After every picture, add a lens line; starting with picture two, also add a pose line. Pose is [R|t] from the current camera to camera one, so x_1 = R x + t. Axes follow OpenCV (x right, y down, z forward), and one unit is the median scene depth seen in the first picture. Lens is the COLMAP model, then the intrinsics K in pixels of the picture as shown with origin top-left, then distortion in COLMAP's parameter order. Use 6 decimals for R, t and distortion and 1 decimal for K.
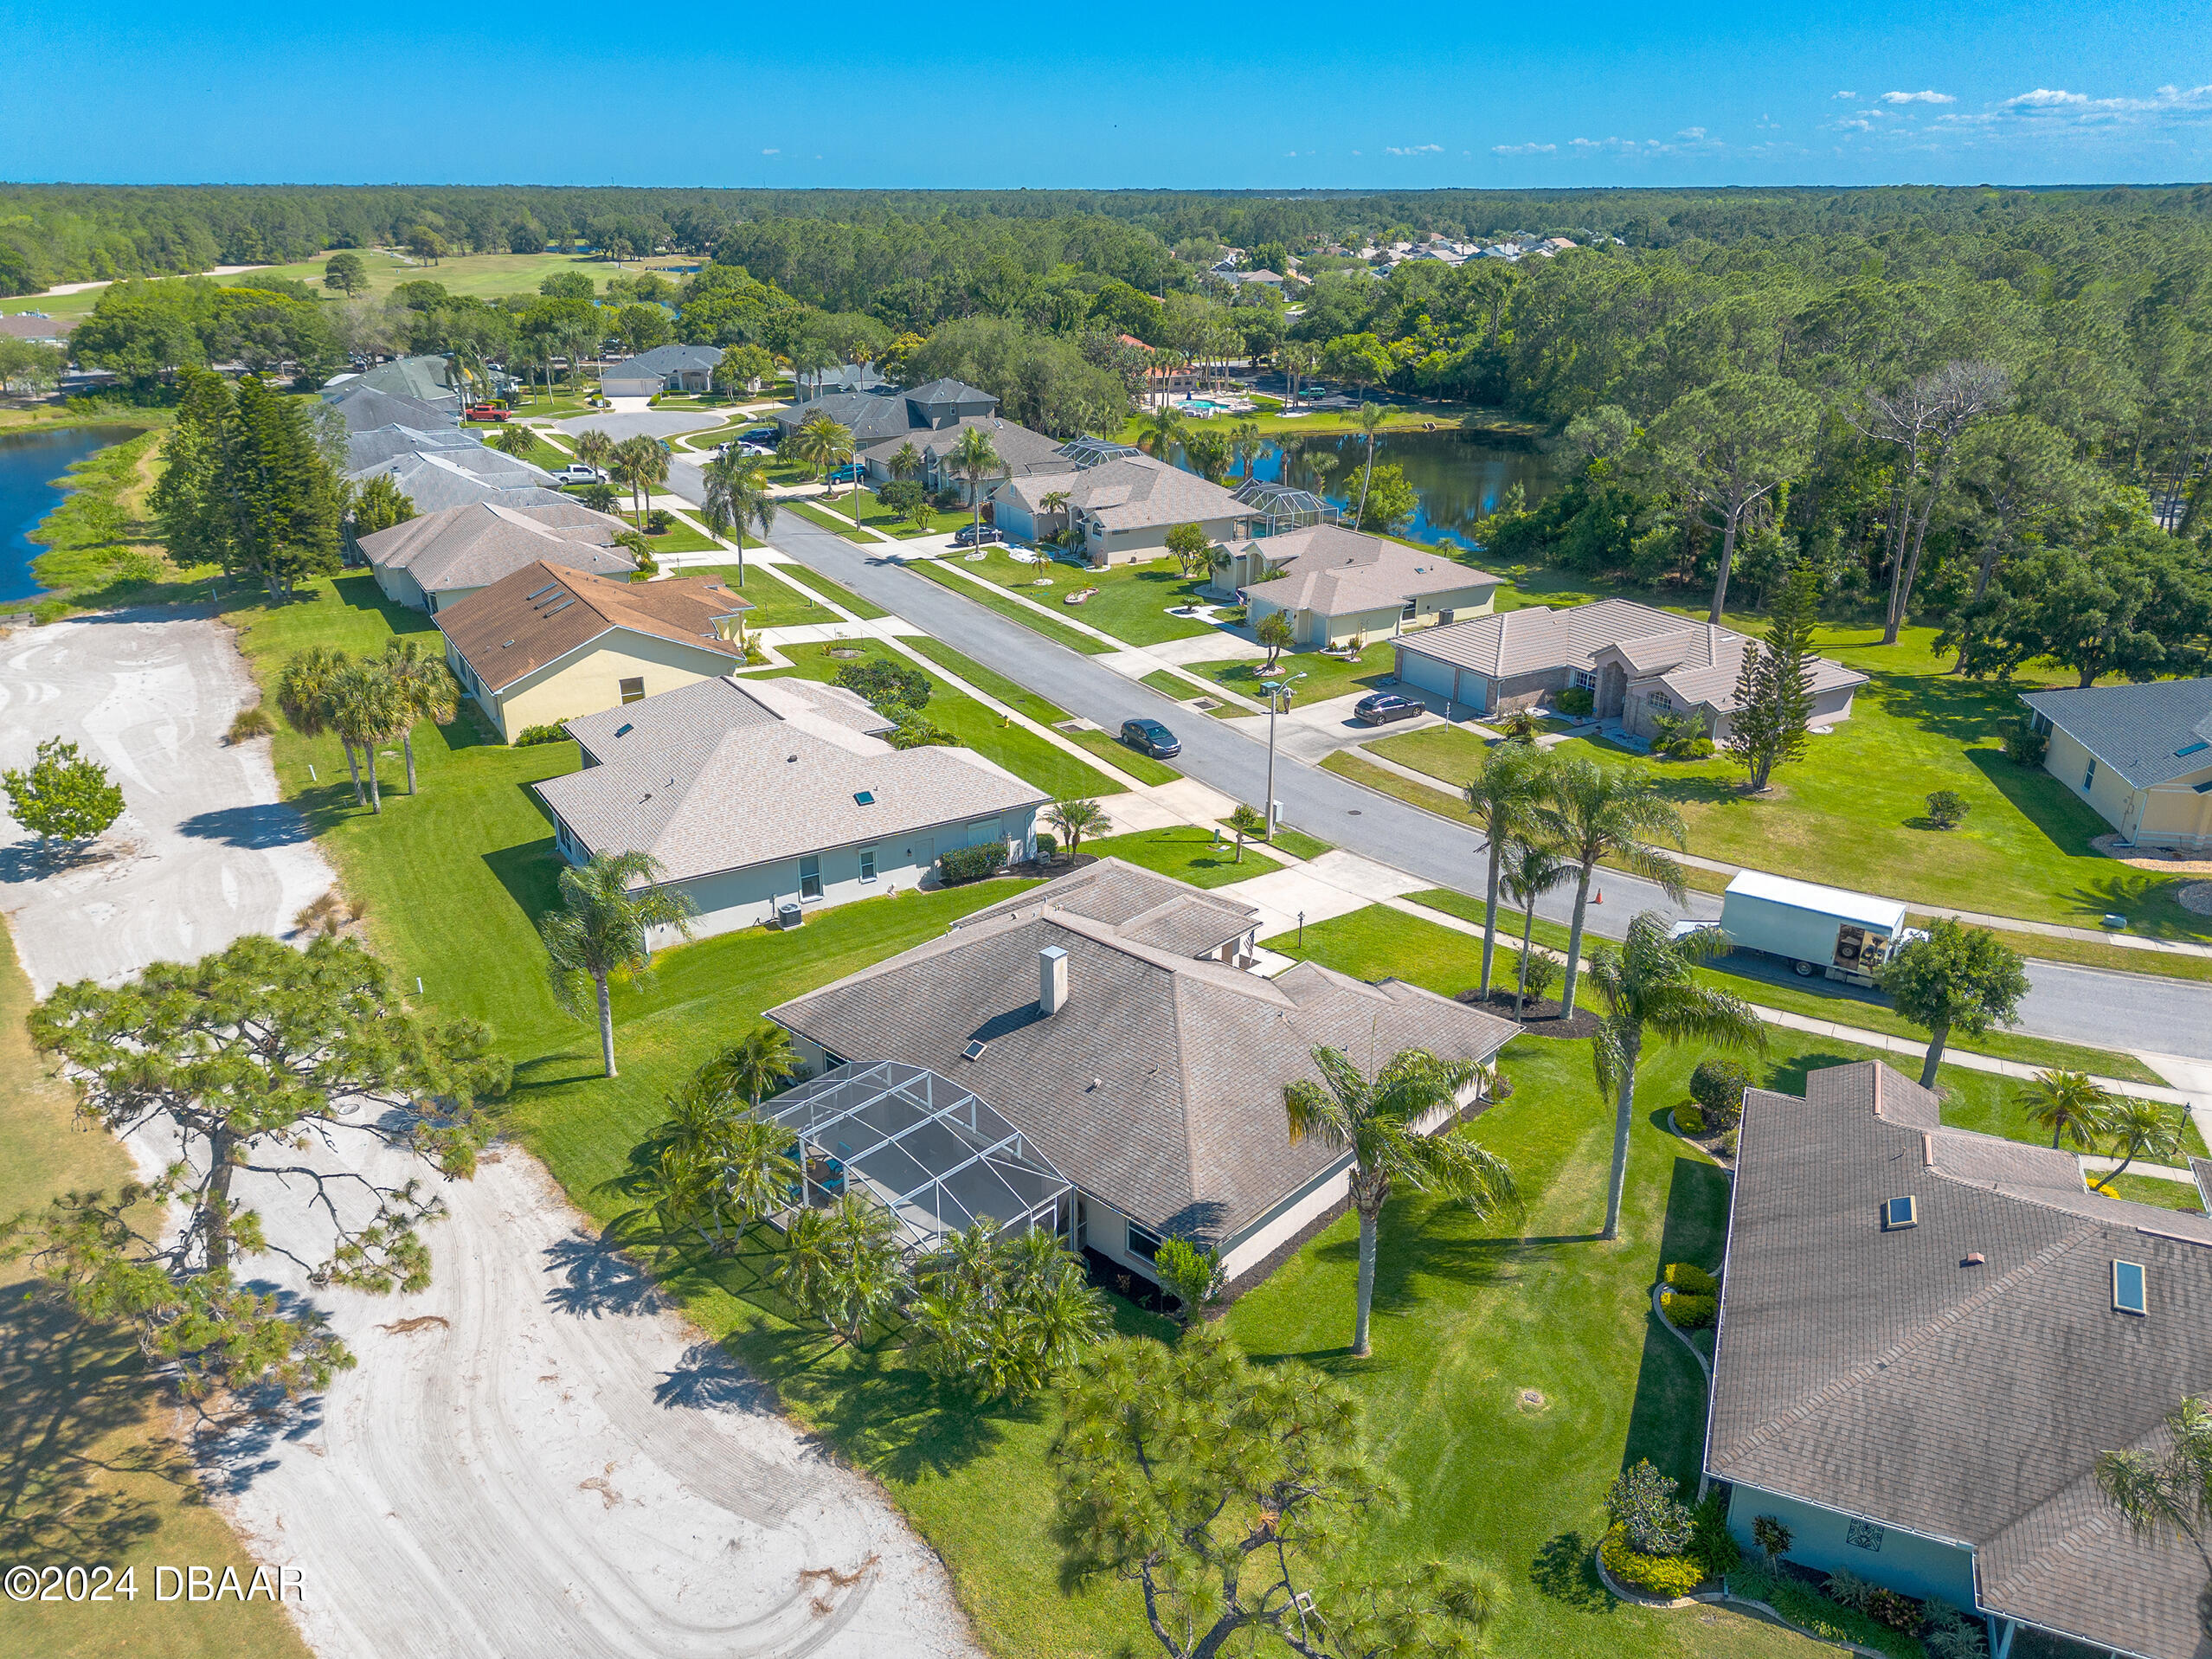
lens RADIAL K [[1556.8, 0, 1112.6], [0, 1556.8, 833.4], [0, 0, 1]] dist [0.087391, -0.100405]
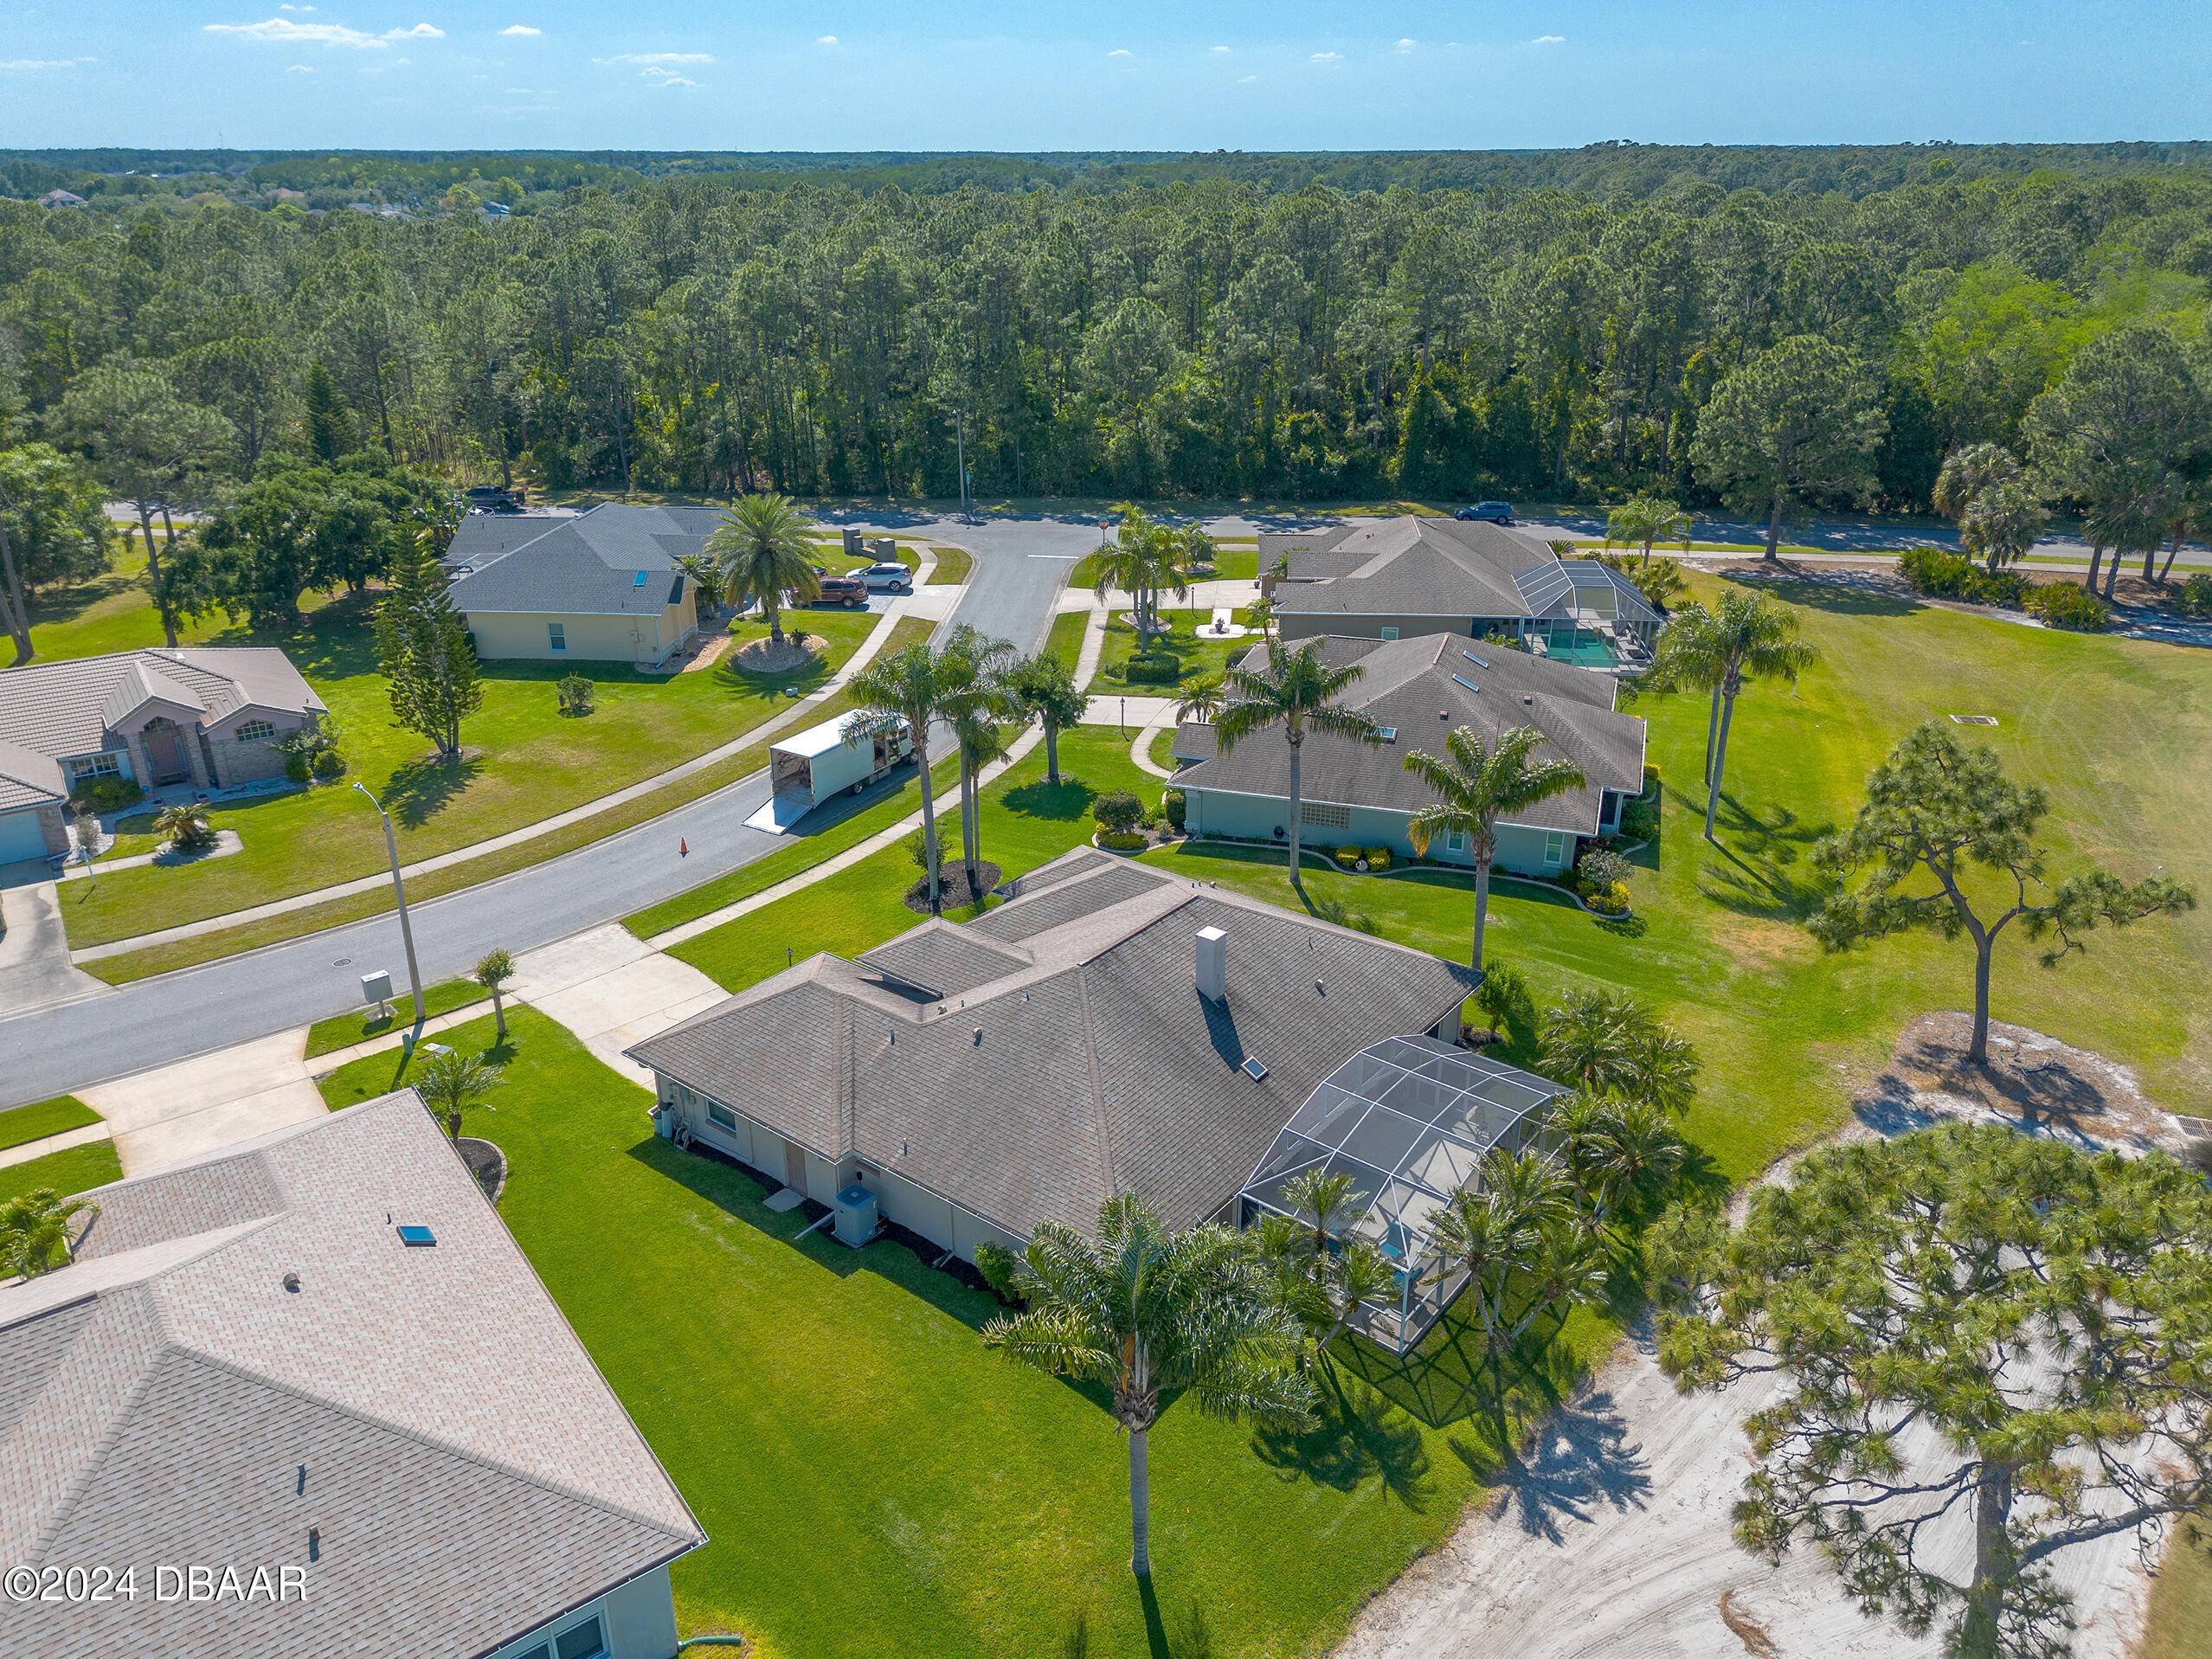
lens RADIAL K [[1568.8, 0, 1099.0], [0, 1568.8, 823.3], [0, 0, 1]] dist [0.073297, -0.074771]
pose [[-0.077313, -0.388596, 0.918159, -0.474108], [0.380184, 0.839841, 0.387462, -0.198722], [-0.921674, 0.379025, 0.082807, 0.538008]]
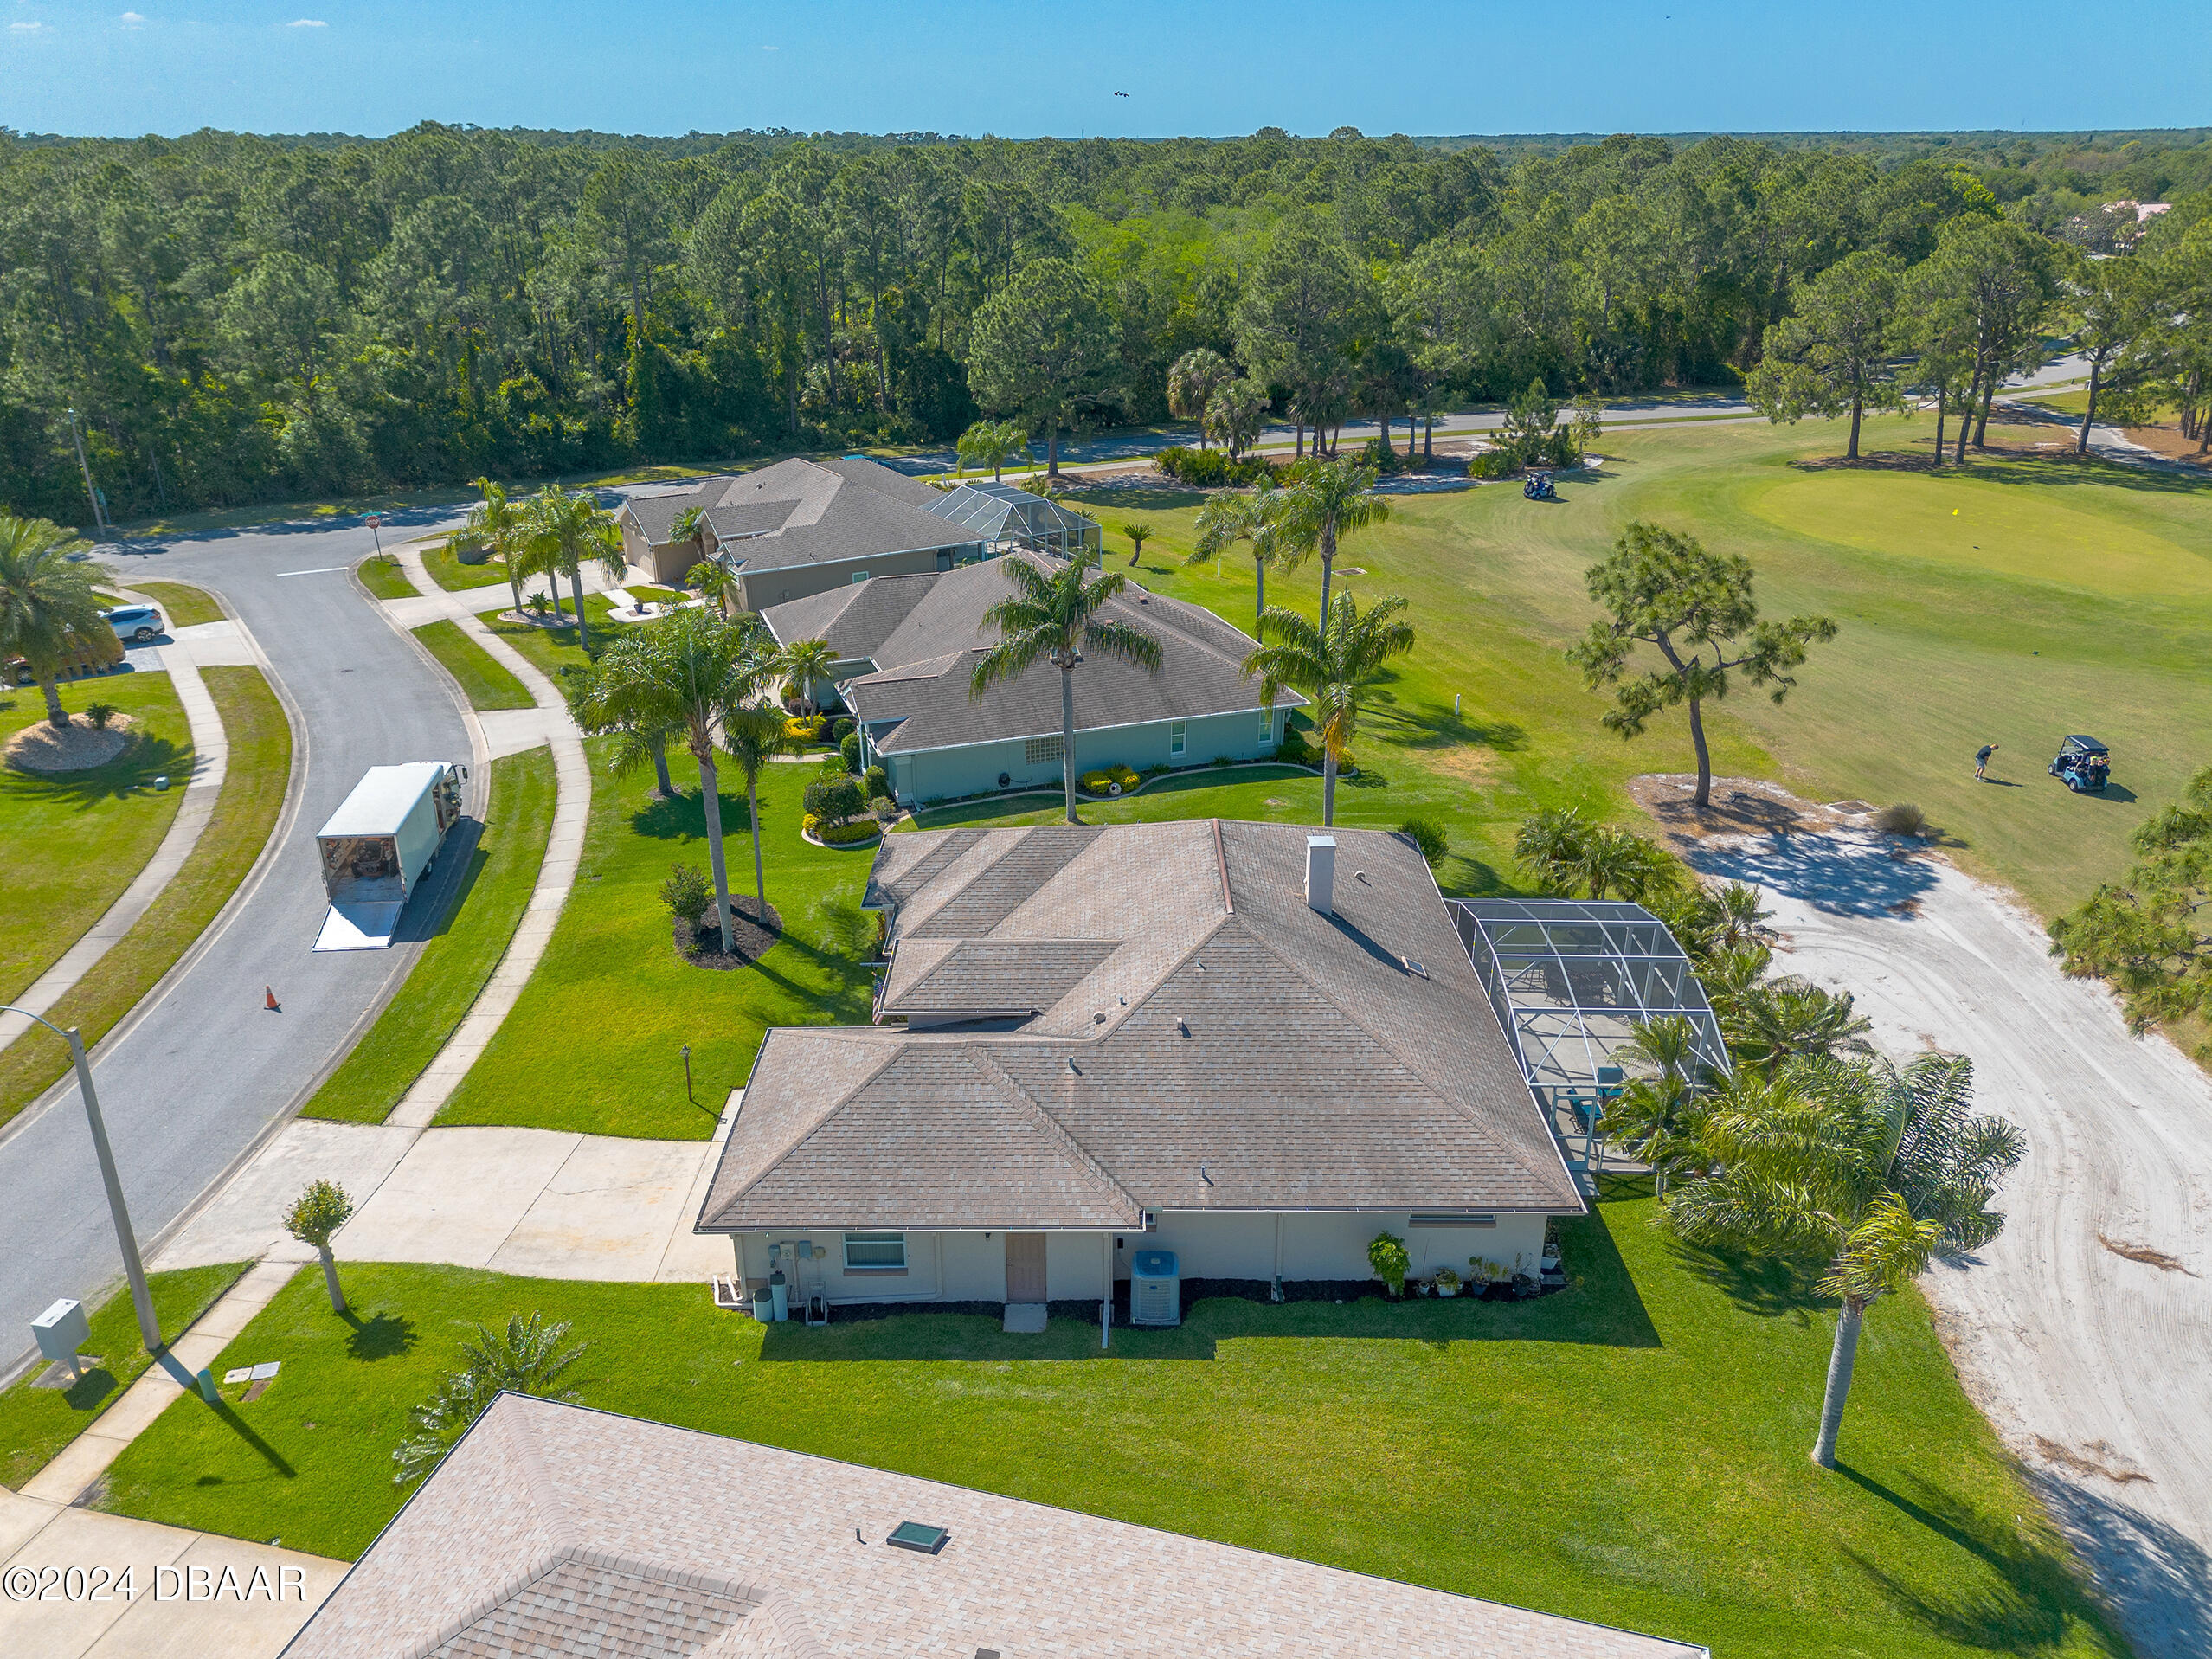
lens RADIAL K [[1568.8, 0, 1099.0], [0, 1568.8, 823.3], [0, 0, 1]] dist [0.073297, -0.074771]
pose [[-0.674483, -0.292447, 0.677899, -0.290170], [0.279965, 0.748309, 0.601376, -0.257508], [-0.683148, 0.595406, -0.422847, 0.795519]]
